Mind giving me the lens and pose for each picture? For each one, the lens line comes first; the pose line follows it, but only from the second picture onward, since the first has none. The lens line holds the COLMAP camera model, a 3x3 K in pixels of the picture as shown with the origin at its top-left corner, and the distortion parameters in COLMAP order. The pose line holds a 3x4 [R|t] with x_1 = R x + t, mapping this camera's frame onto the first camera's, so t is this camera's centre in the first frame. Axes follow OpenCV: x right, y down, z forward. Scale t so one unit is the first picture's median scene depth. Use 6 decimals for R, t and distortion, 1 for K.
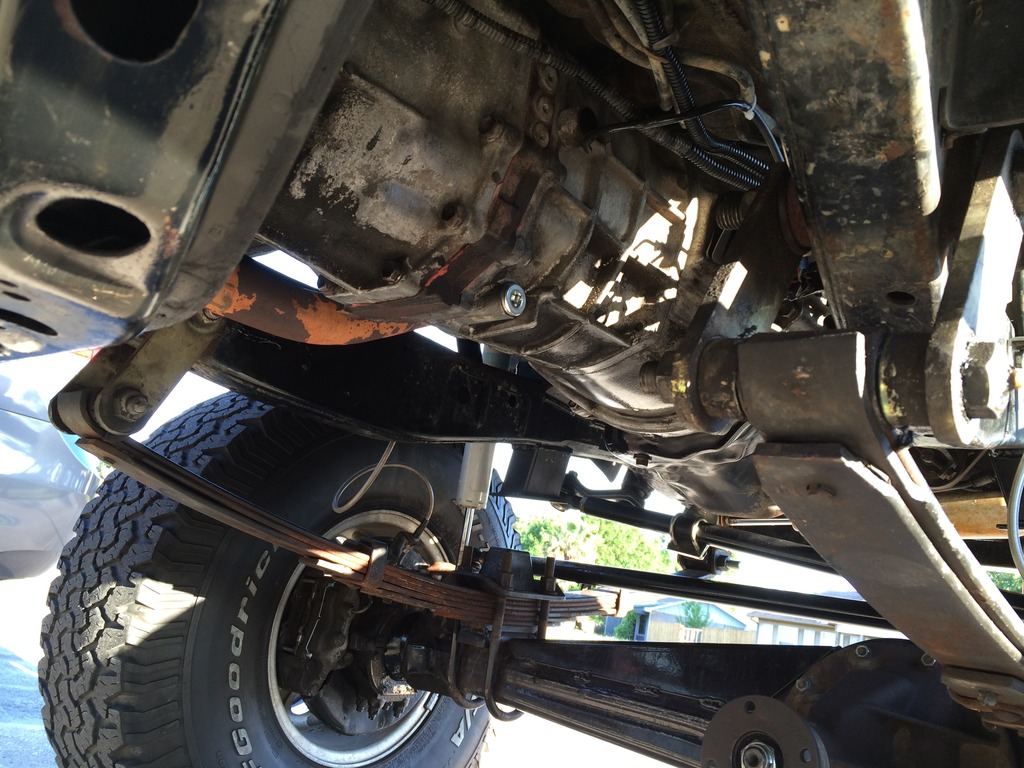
lens RADIAL K [[887.3, 0, 512.0], [0, 887.3, 384.0], [0, 0, 1]] dist [0.091926, -0.149038]
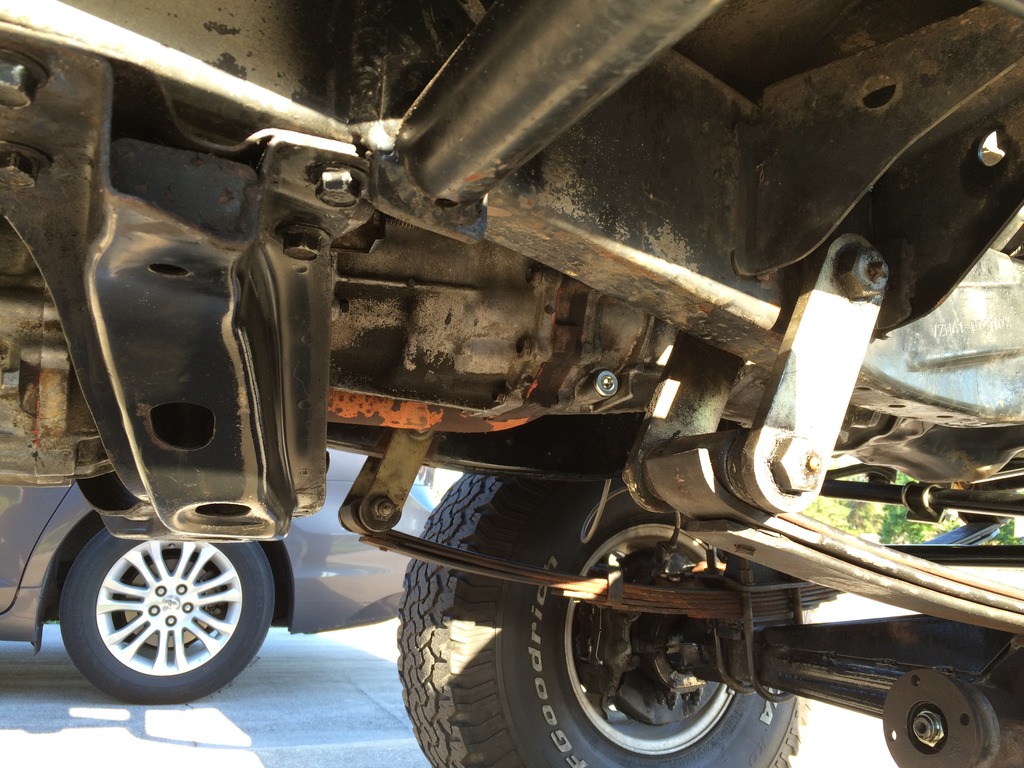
lens RADIAL K [[887.3, 0, 512.0], [0, 887.3, 384.0], [0, 0, 1]] dist [0.091926, -0.149038]
pose [[0.905496, -0.233850, -0.354105, 0.181791], [0.242043, 0.970024, -0.021665, -0.056012], [0.348557, -0.066091, 0.934955, -0.113591]]
